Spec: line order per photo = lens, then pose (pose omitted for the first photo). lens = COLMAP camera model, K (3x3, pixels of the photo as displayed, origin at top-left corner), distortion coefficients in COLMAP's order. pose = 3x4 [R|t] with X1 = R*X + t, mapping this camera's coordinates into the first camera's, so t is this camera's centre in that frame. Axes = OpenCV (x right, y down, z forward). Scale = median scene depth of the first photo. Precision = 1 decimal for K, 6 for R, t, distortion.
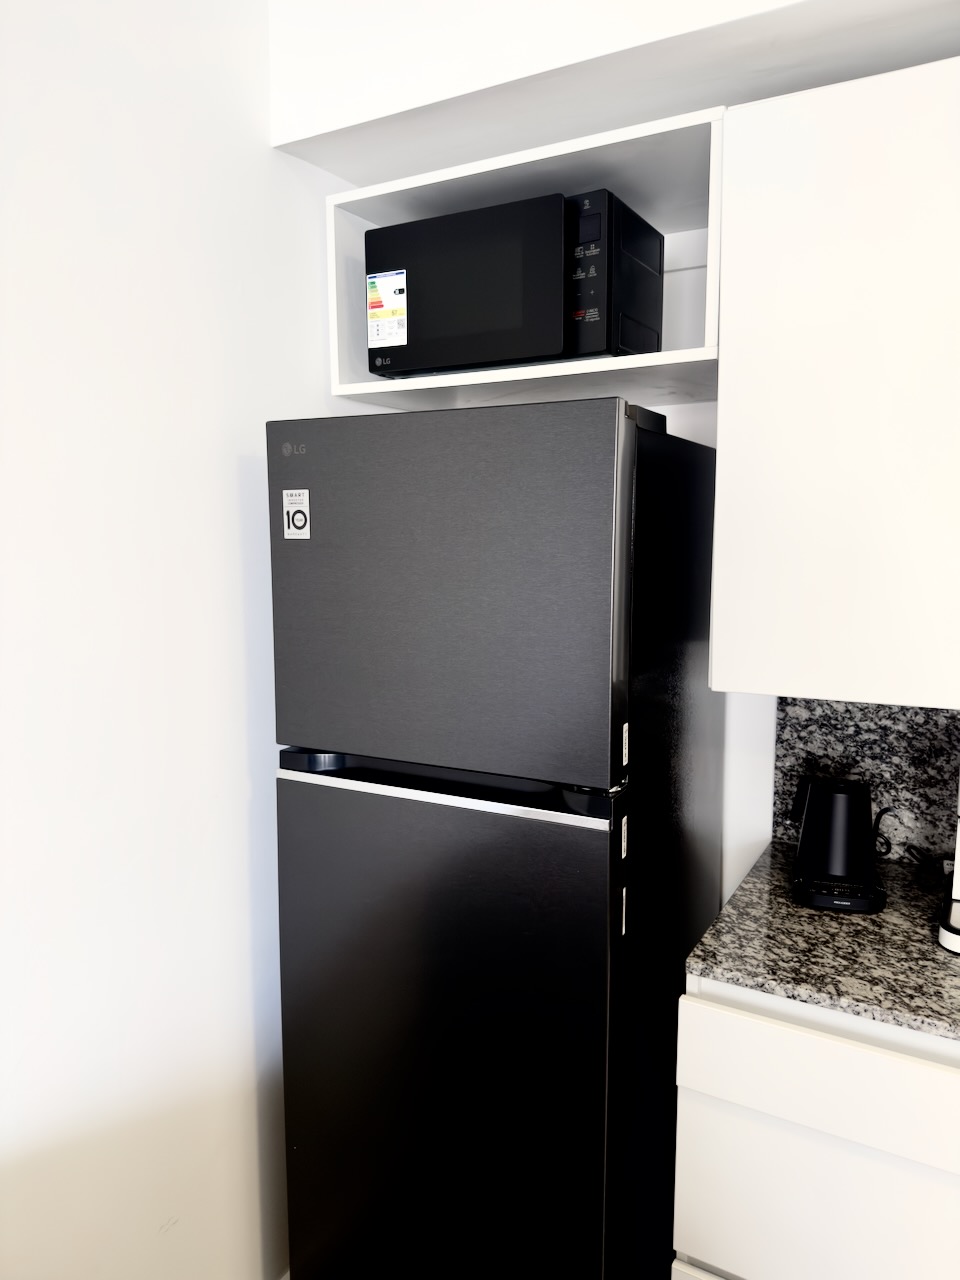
lens RADIAL K [[892.7, 0, 478.0], [0, 892.7, 635.0], [0, 0, 1]] dist [0.034907, -0.059825]
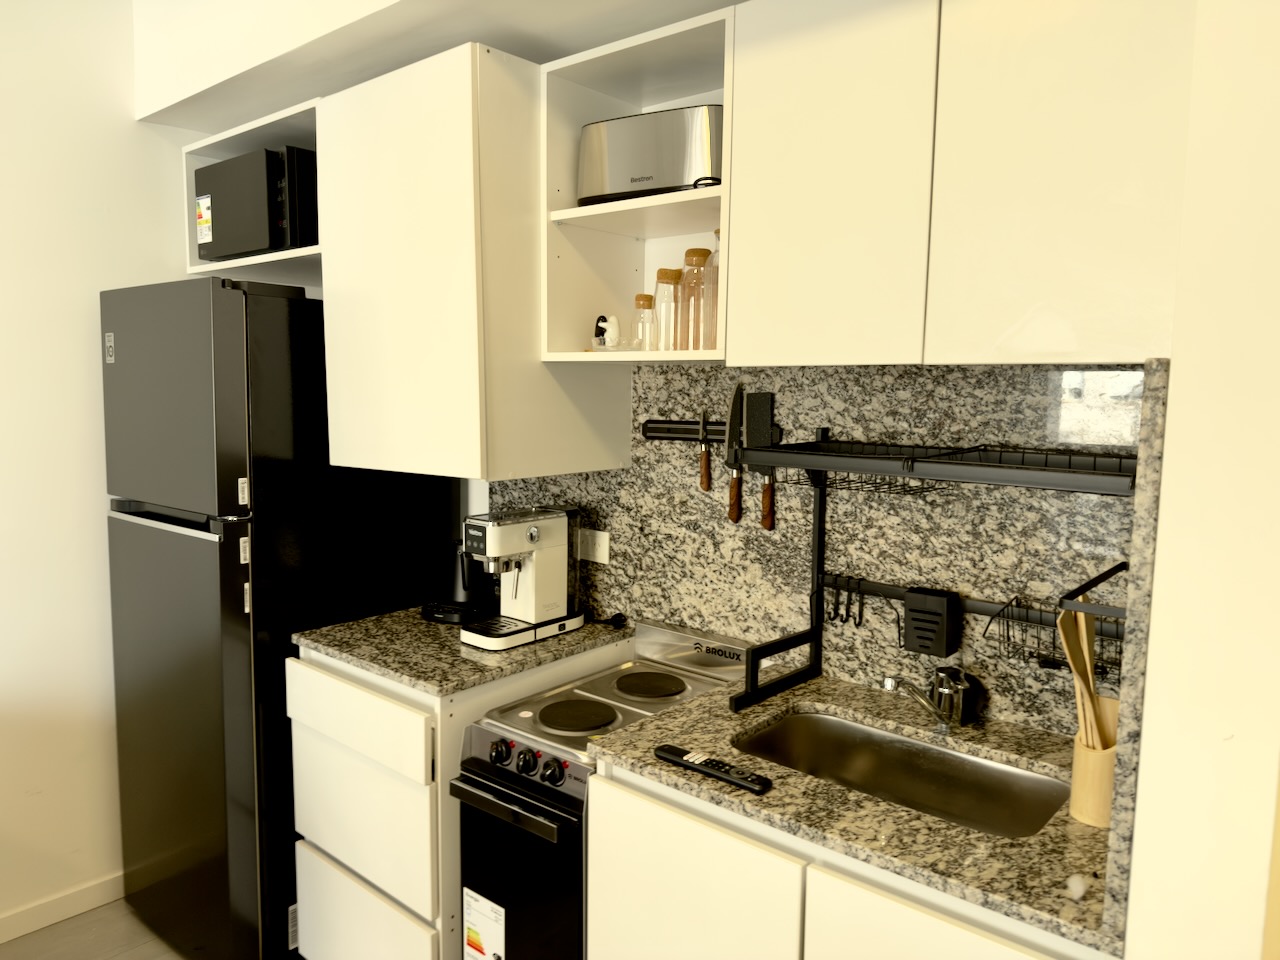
lens RADIAL K [[892.7, 0, 641.5], [0, 892.7, 472.3], [0, 0, 1]] dist [0.034907, -0.059825]
pose [[0.983185, 0.035492, -0.179131, 1.028373], [-0.041651, 0.998659, -0.030743, 0.097781], [0.177799, 0.037687, 0.983345, -0.409536]]
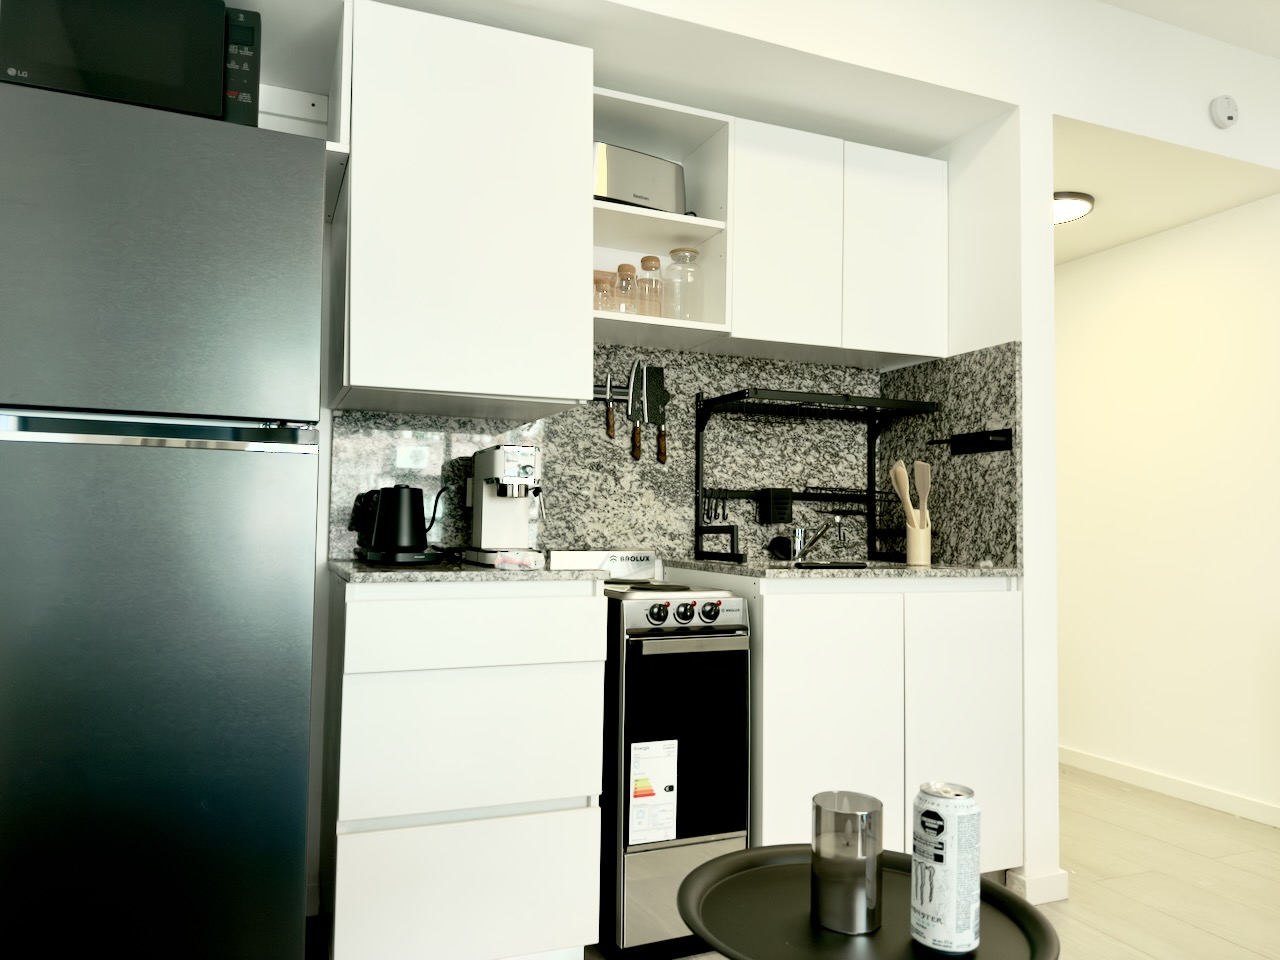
lens RADIAL K [[892.7, 0, 653.9], [0, 892.7, 468.3], [0, 0, 1]] dist [0.034907, -0.059825]
pose [[0.586708, 0.060630, 0.807526, -0.537830], [0.091228, 0.985897, -0.140304, 0.404197], [-0.804644, 0.155987, 0.572902, -0.128378]]
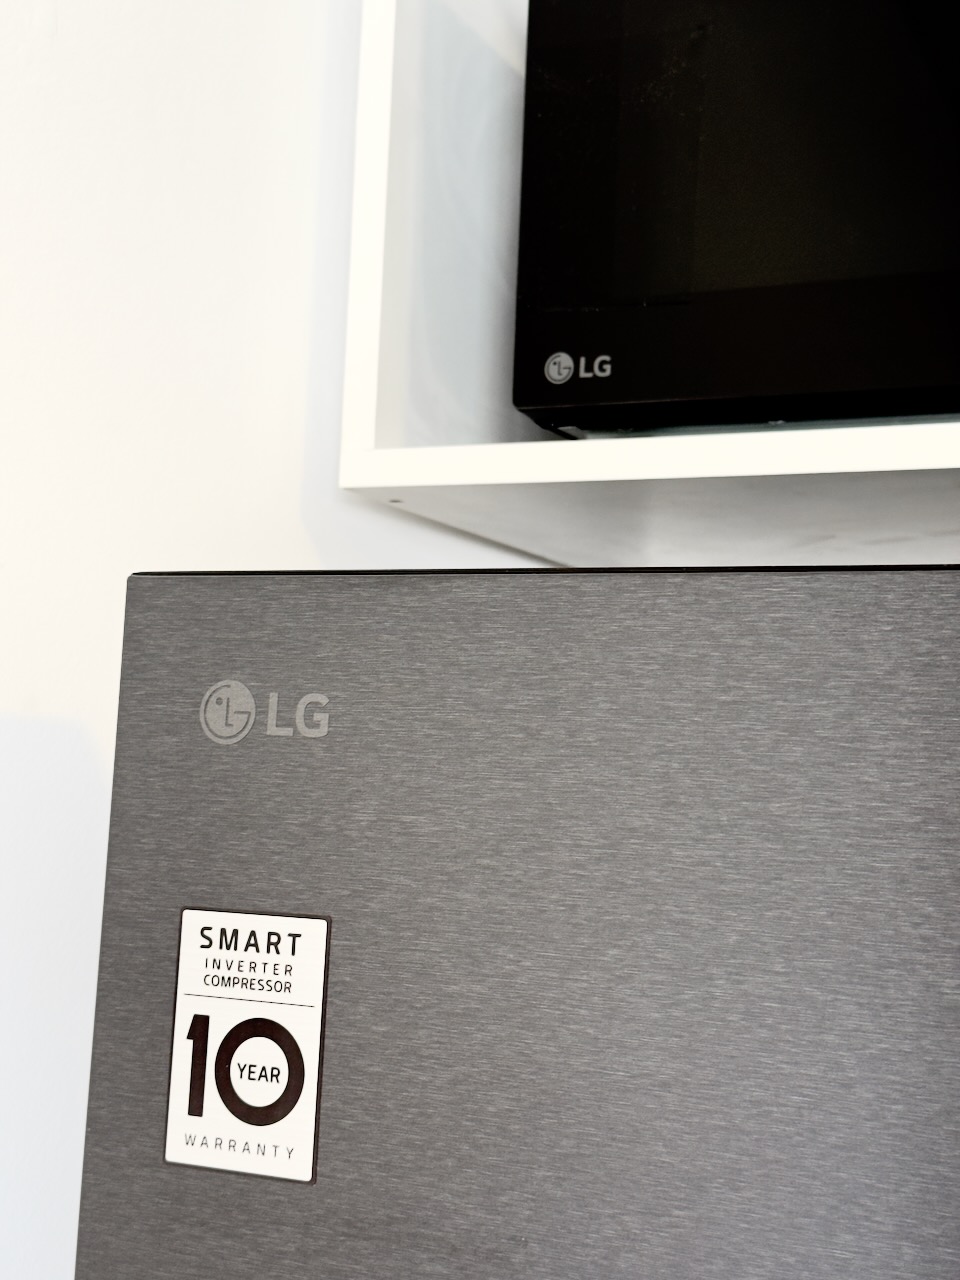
lens RADIAL K [[1813.0, 0, 483.4], [0, 1813.0, 637.7], [0, 0, 1]] dist [0.118342, 0.000000]
pose [[0.995182, 0.064578, 0.073778, -0.185940], [-0.047555, 0.975942, -0.212779, -0.137982], [-0.085744, 0.208245, 0.974311, 0.588985]]
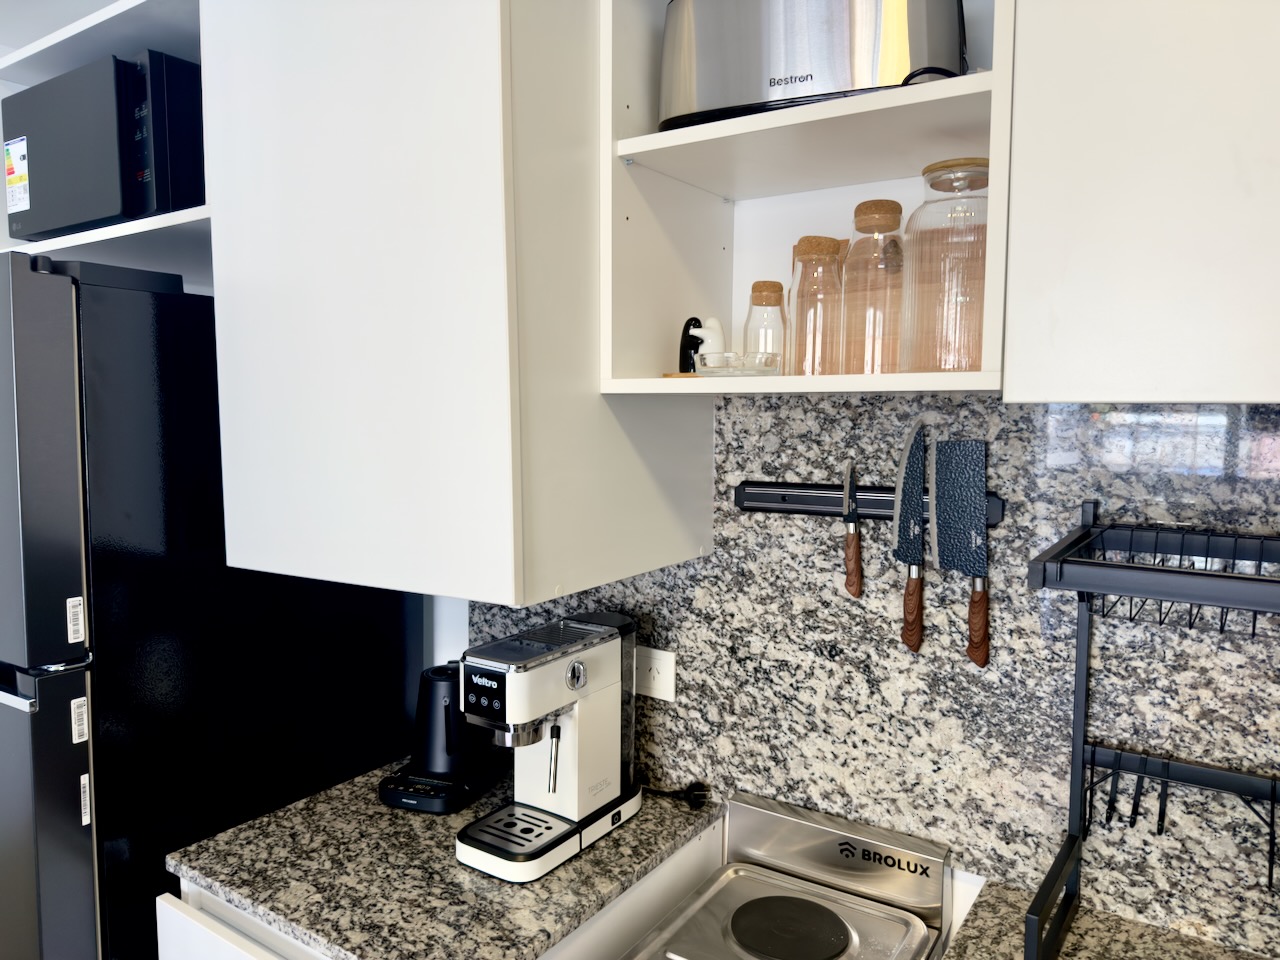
lens RADIAL K [[892.7, 0, 636.2], [0, 892.7, 466.5], [0, 0, 1]] dist [0.034907, -0.059825]
pose [[0.997357, 0.012770, -0.071528, 0.727273], [-0.017168, 0.997977, -0.061209, 0.010263], [0.070601, 0.062275, 0.995559, 0.086441]]
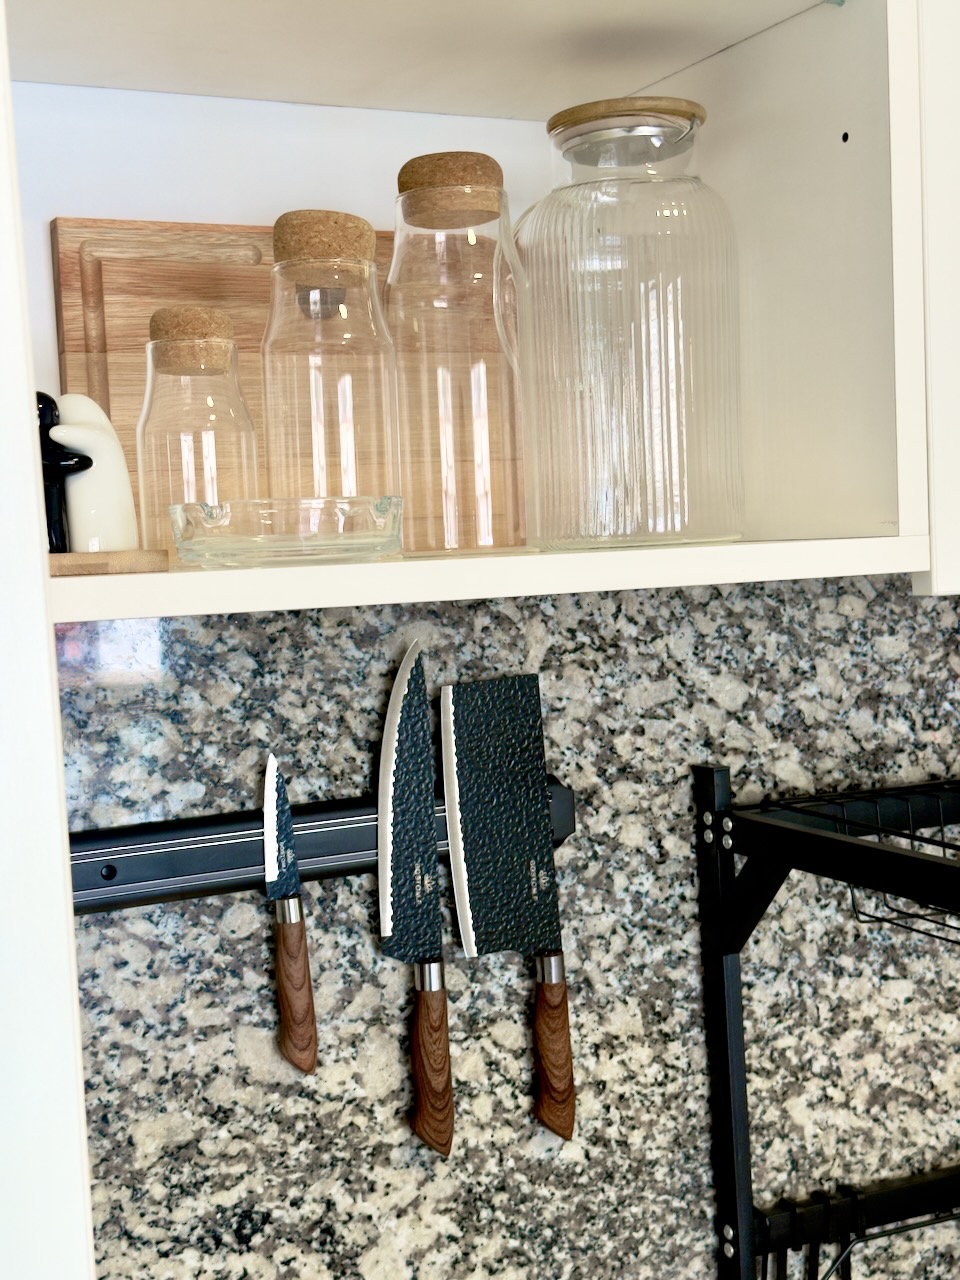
lens RADIAL K [[1813.0, 0, 507.0], [0, 1813.0, 611.1], [0, 0, 1]] dist [0.118342, 0.000000]
pose [[0.562376, -0.050243, 0.825354, 0.318593], [0.151190, 0.987573, -0.042899, -0.061668], [-0.812942, 0.148910, 0.562983, 0.459446]]
